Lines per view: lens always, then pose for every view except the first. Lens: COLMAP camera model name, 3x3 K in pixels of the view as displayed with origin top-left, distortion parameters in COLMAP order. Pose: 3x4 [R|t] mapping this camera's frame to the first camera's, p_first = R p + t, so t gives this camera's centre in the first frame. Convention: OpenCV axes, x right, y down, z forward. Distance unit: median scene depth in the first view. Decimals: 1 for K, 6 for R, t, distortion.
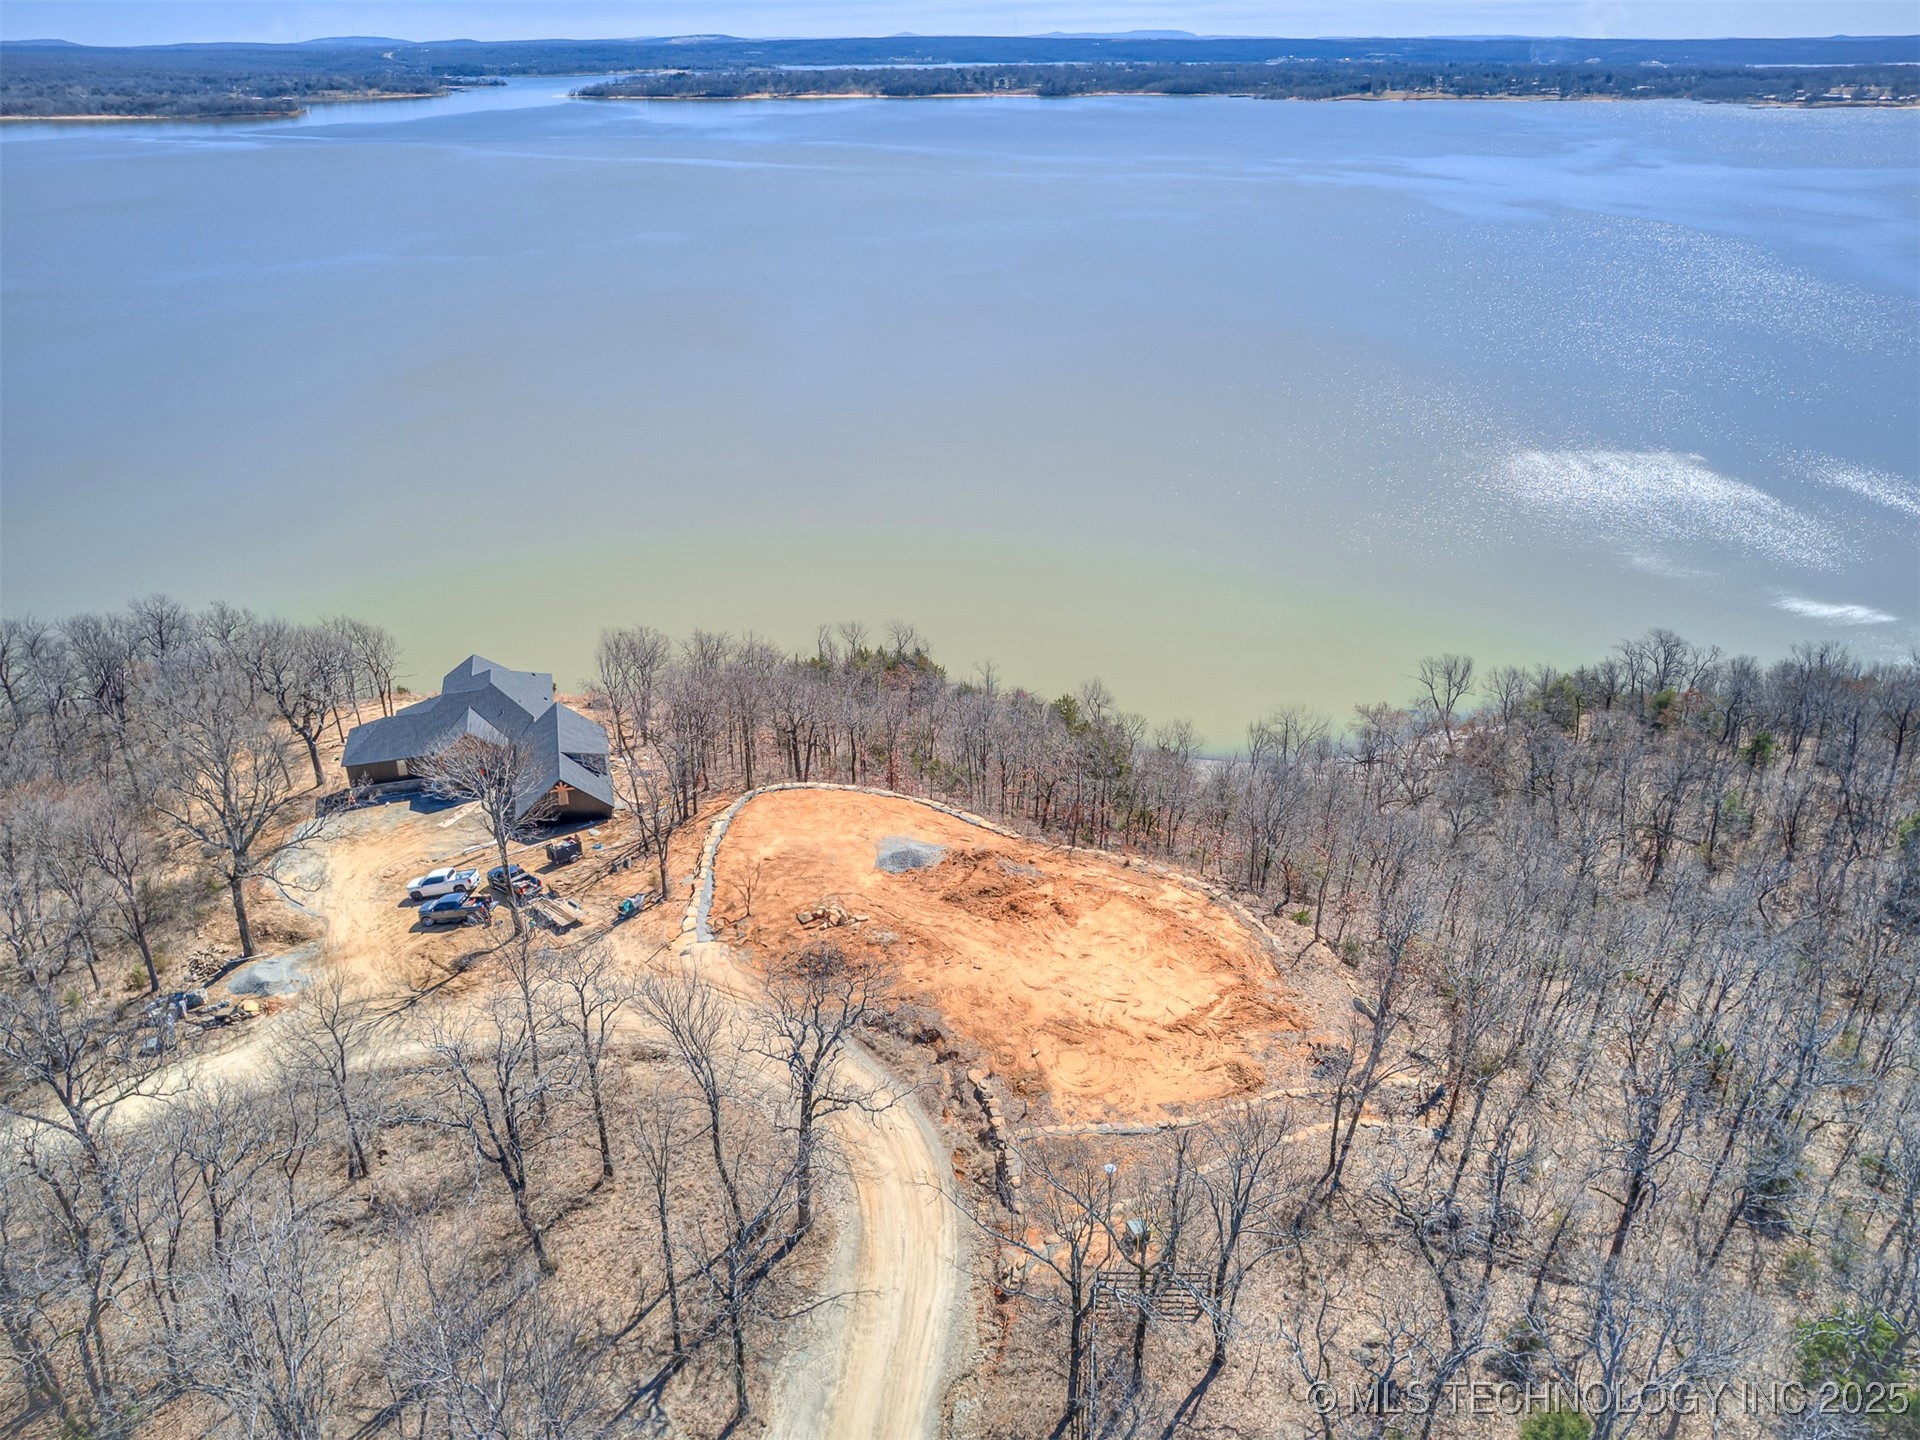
lens RADIAL K [[1386.3, 0, 958.5], [0, 1386.3, 708.3], [0, 0, 1]] dist [-0.085819, 0.077479]
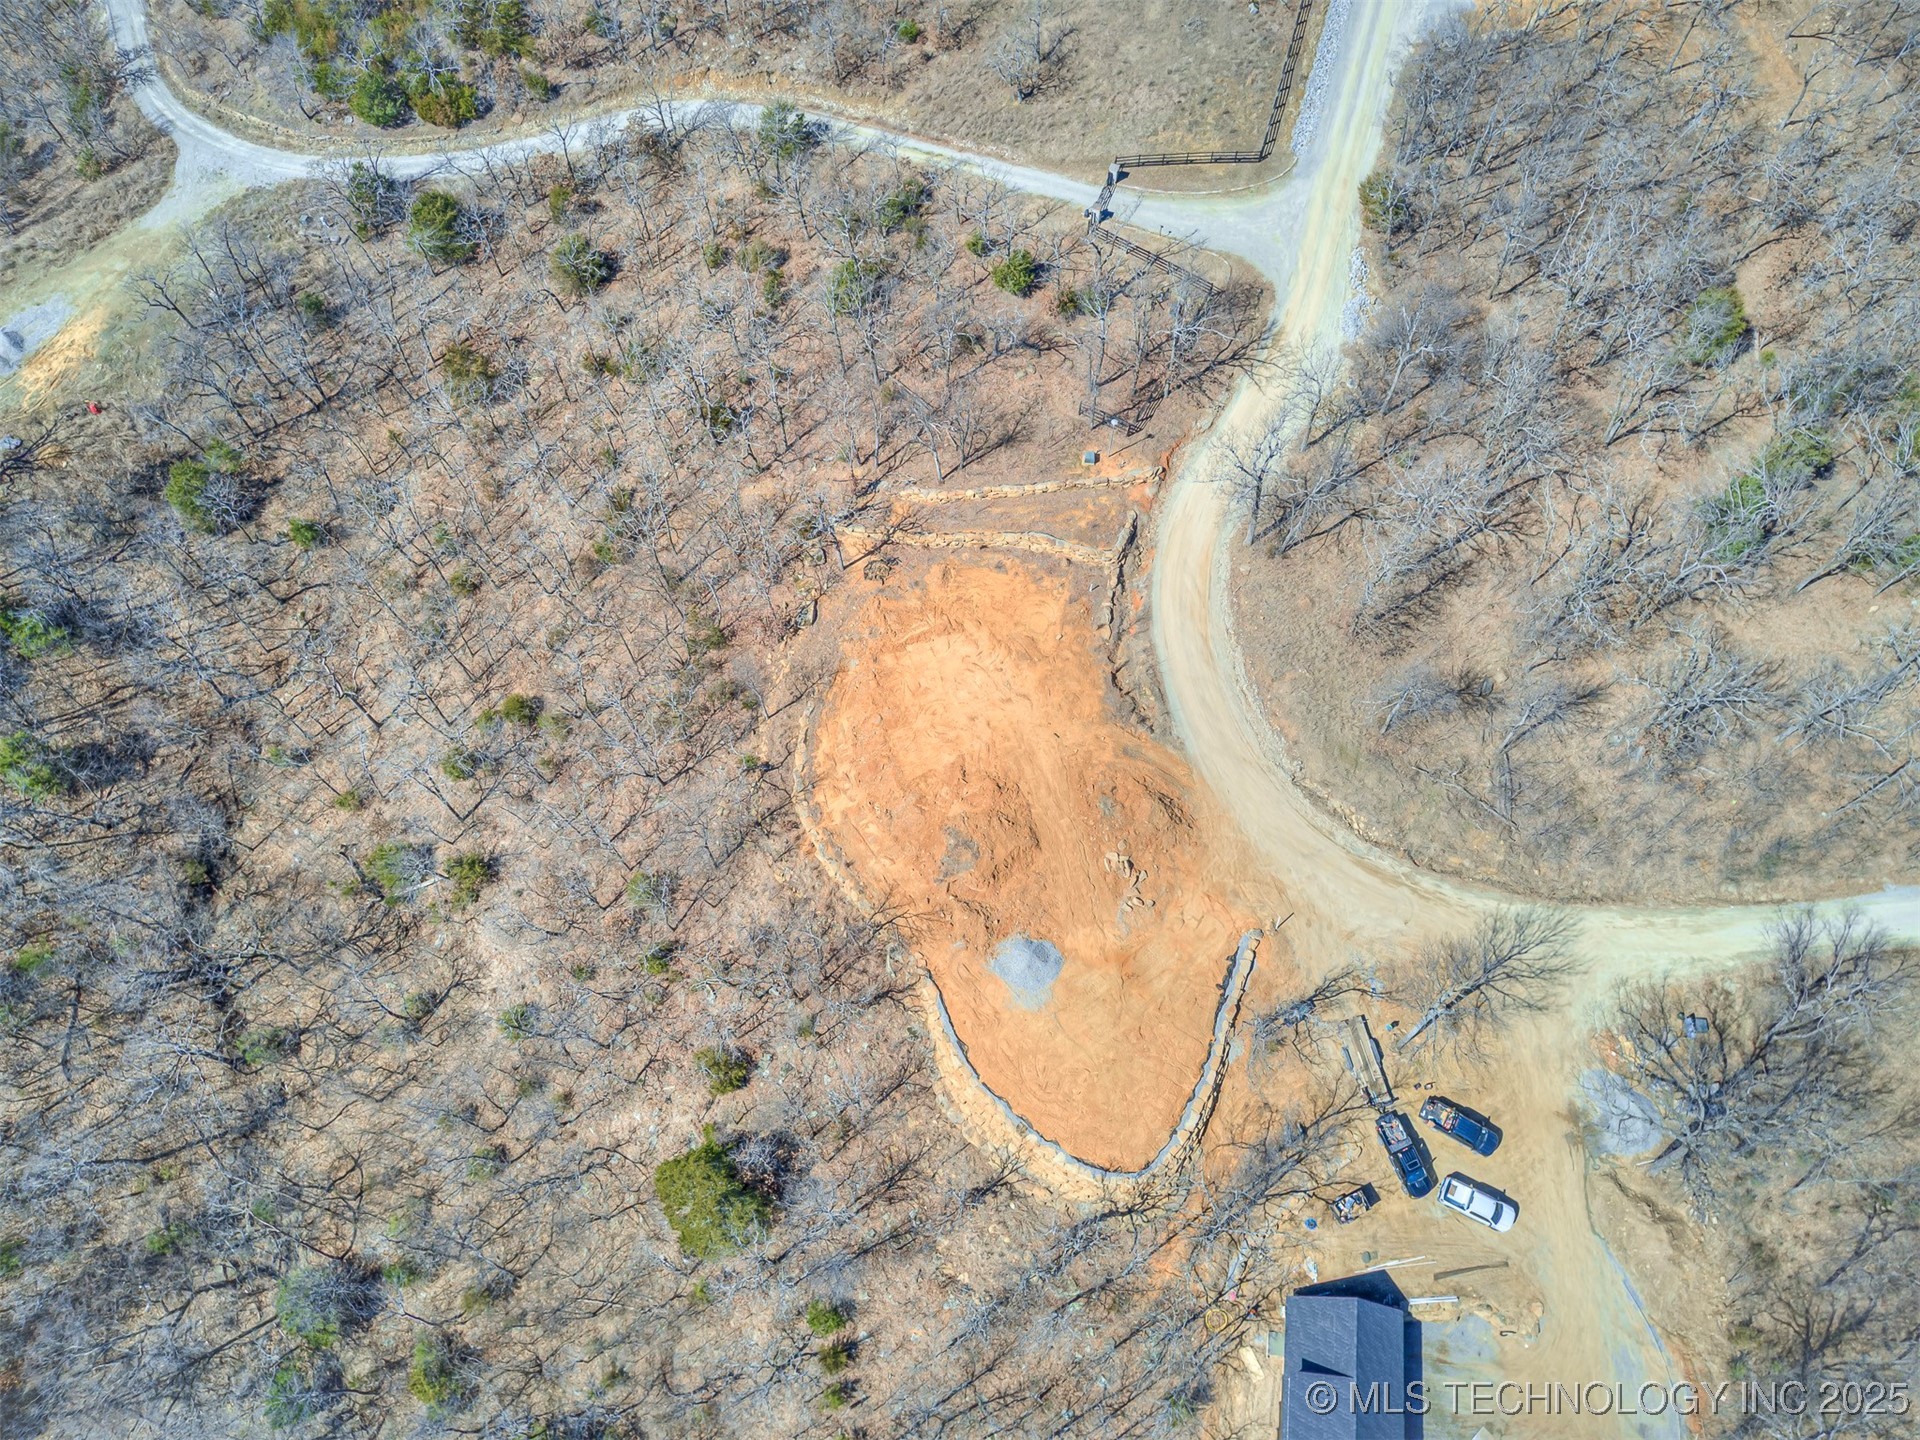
lens RADIAL K [[1379.0, 0, 957.2], [0, 1379.0, 711.9], [0, 0, 1]] dist [-0.063166, 0.040326]
pose [[-0.915217, -0.349174, 0.201137, -0.120490], [0.181881, 0.087457, 0.979424, -0.865817], [-0.359580, 0.932968, -0.016534, 0.824686]]
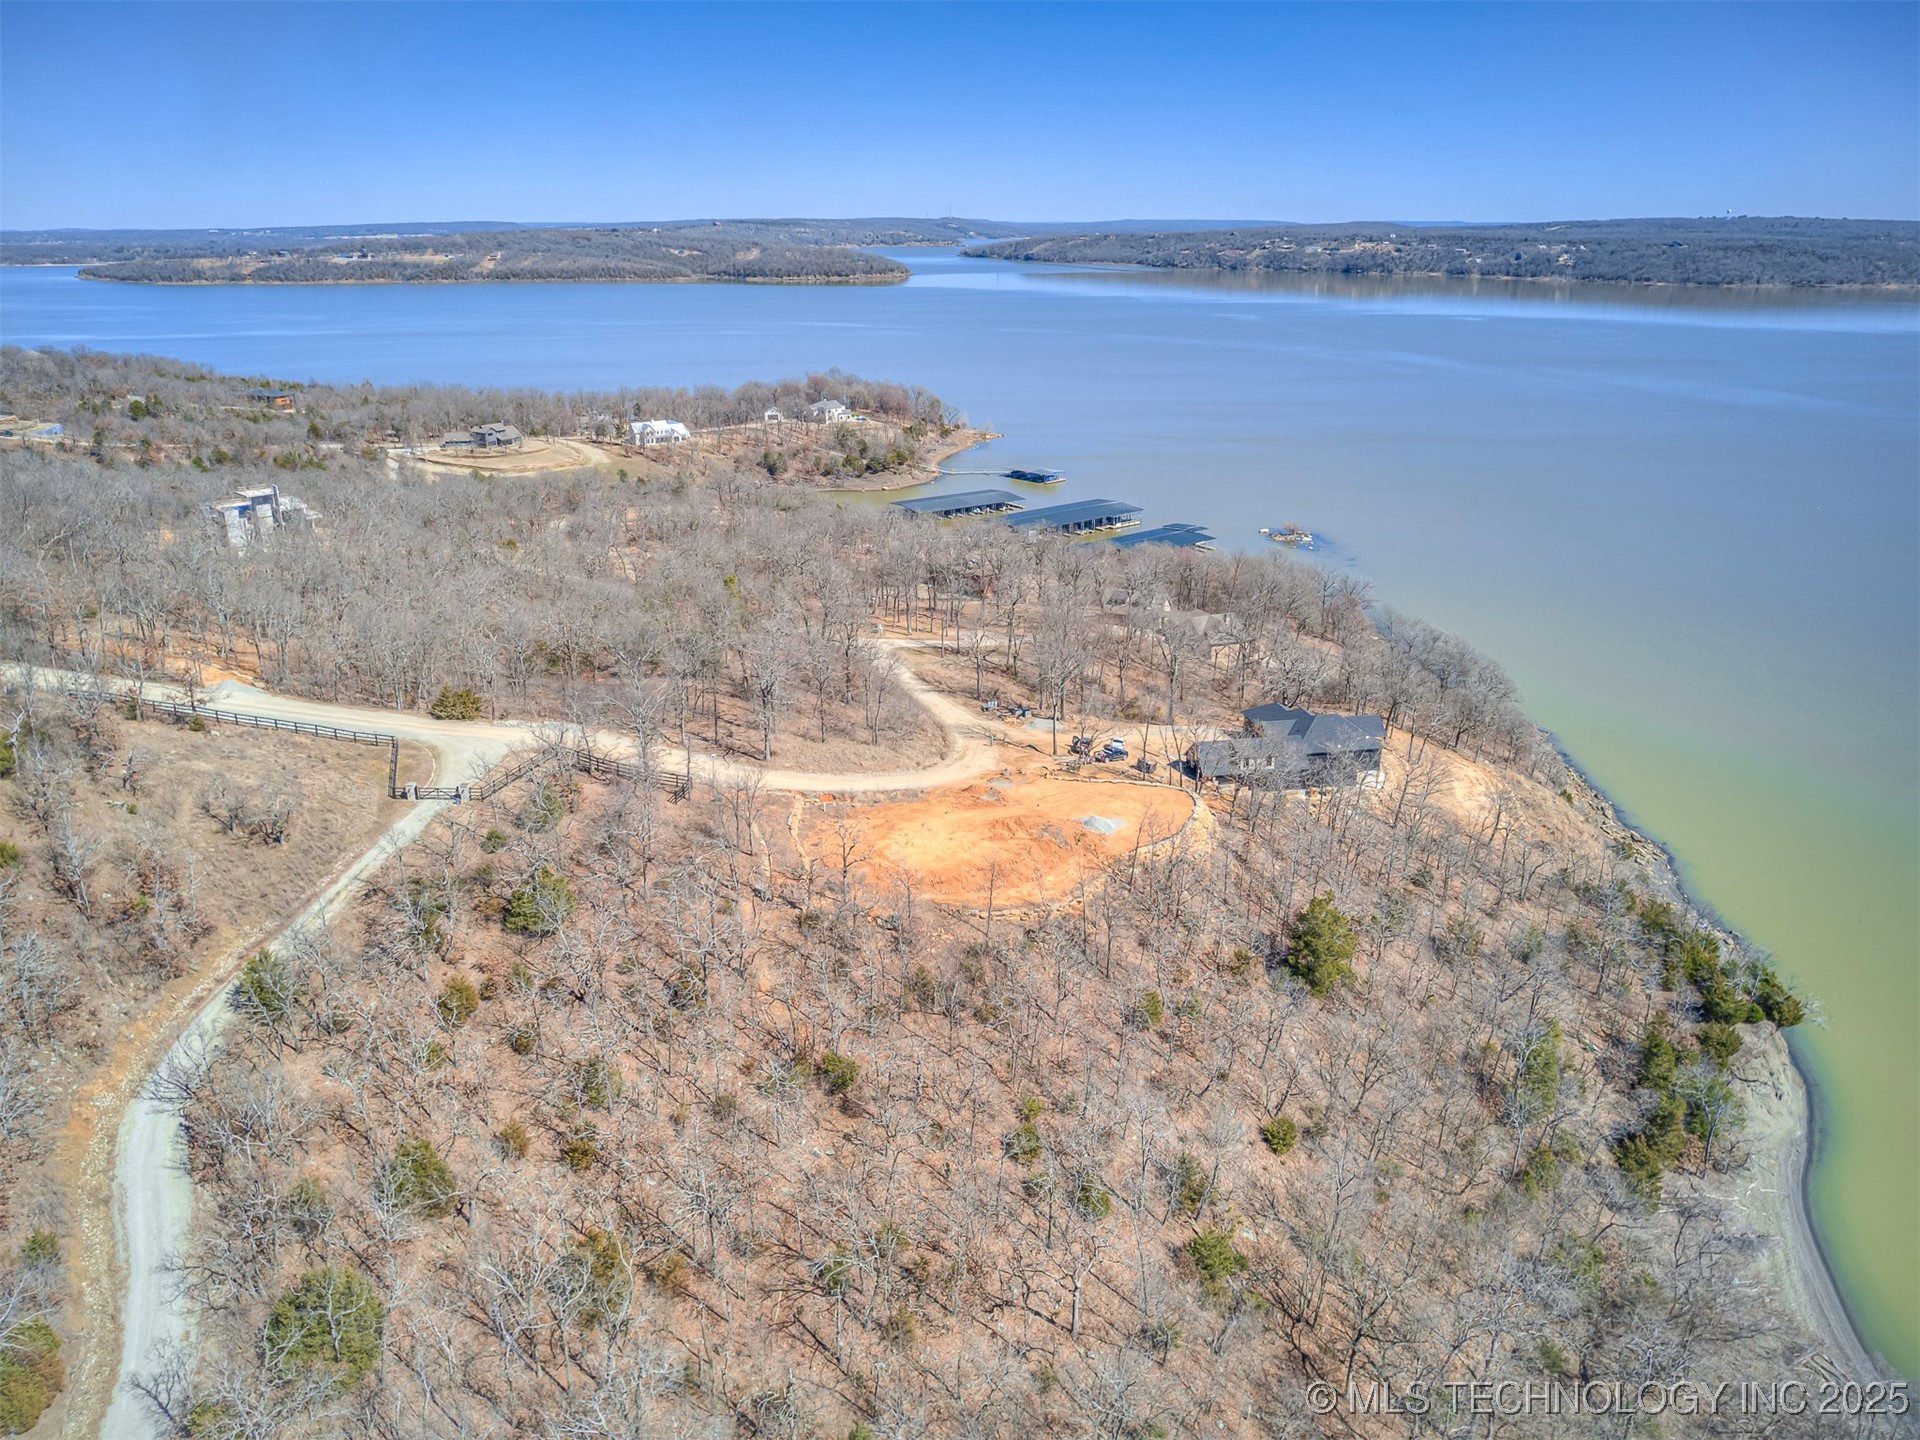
lens RADIAL K [[1386.3, 0, 958.5], [0, 1386.3, 708.3], [0, 0, 1]] dist [-0.085819, 0.077479]
pose [[-0.102222, 0.338664, -0.935338, 1.351008], [-0.438217, 0.828782, 0.347975, -0.461353], [0.893038, 0.445452, 0.063688, 0.666248]]
